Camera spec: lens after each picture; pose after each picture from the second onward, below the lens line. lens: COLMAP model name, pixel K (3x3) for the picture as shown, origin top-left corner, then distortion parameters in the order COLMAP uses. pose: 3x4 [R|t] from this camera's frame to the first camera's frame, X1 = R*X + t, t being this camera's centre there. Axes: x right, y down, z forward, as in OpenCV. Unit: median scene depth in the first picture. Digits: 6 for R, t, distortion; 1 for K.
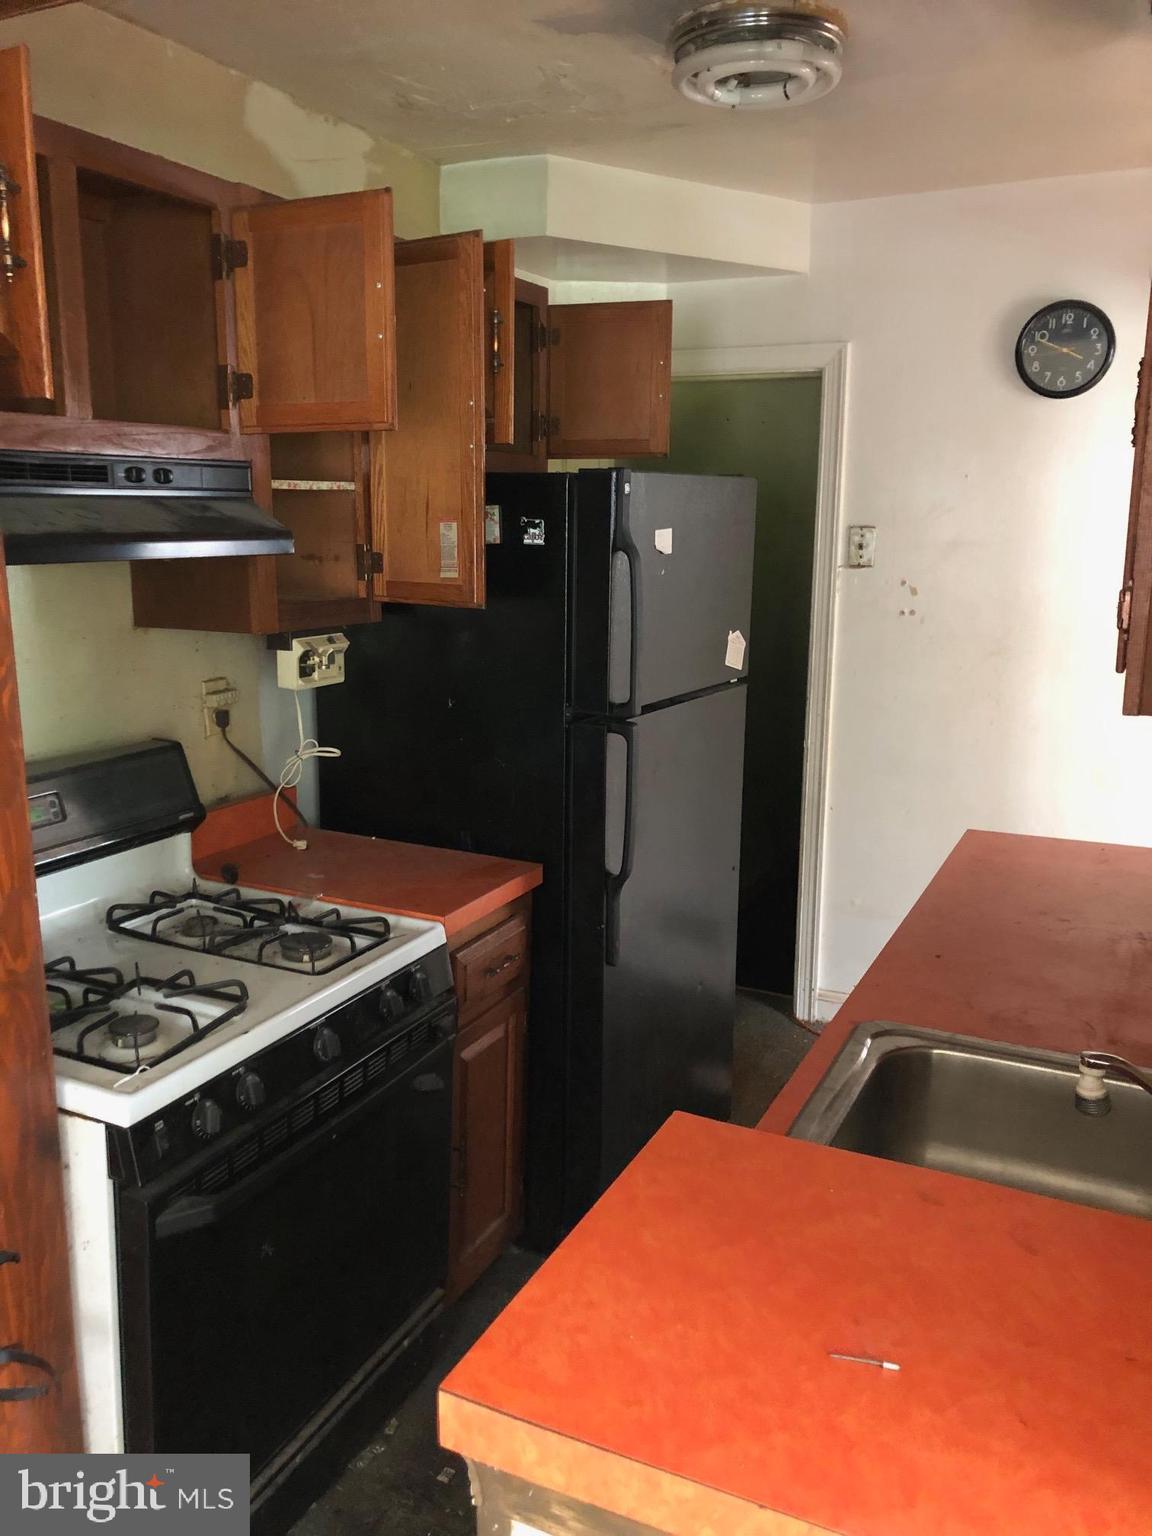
lens RADIAL K [[1267.4, 0, 575.8], [0, 1267.4, 769.4], [0, 0, 1]] dist [0.014555, 0.015942]
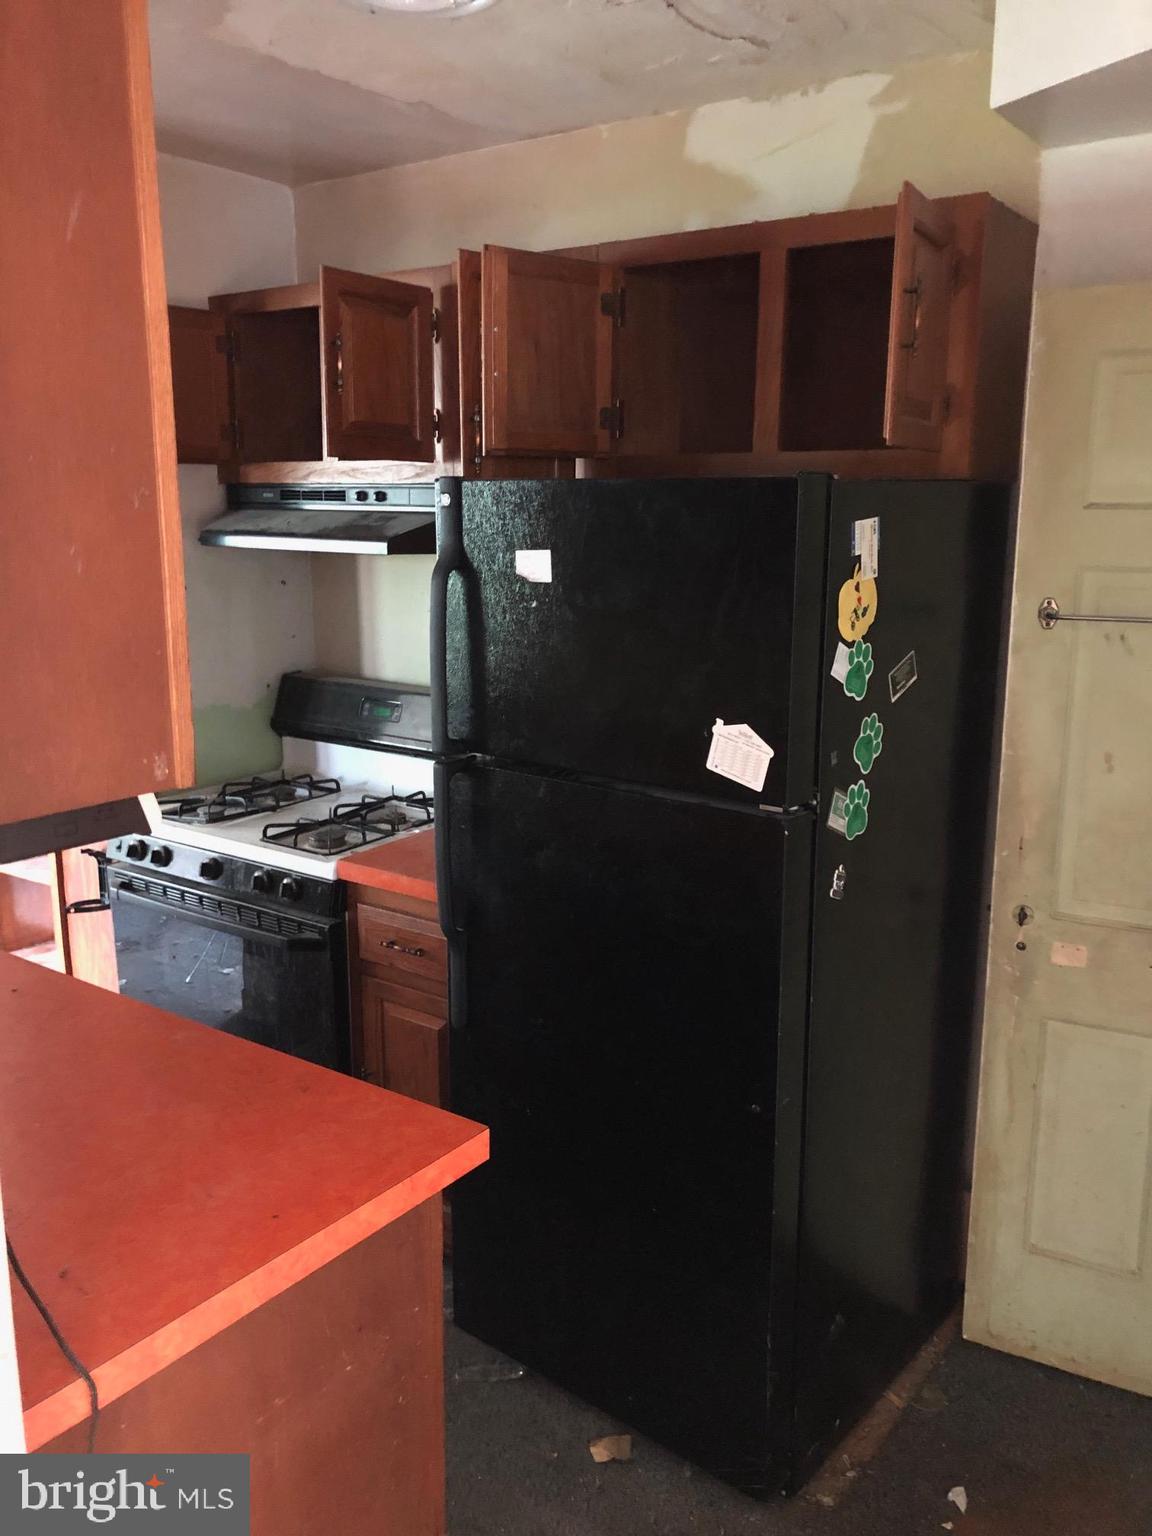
lens RADIAL K [[1267.4, 0, 577.1], [0, 1267.4, 765.4], [0, 0, 1]] dist [0.014555, 0.015942]
pose [[-0.166366, 0.188856, -0.967810, 1.067443], [-0.214665, 0.951011, 0.222479, -0.307449], [0.962414, 0.244768, -0.117675, 1.451417]]
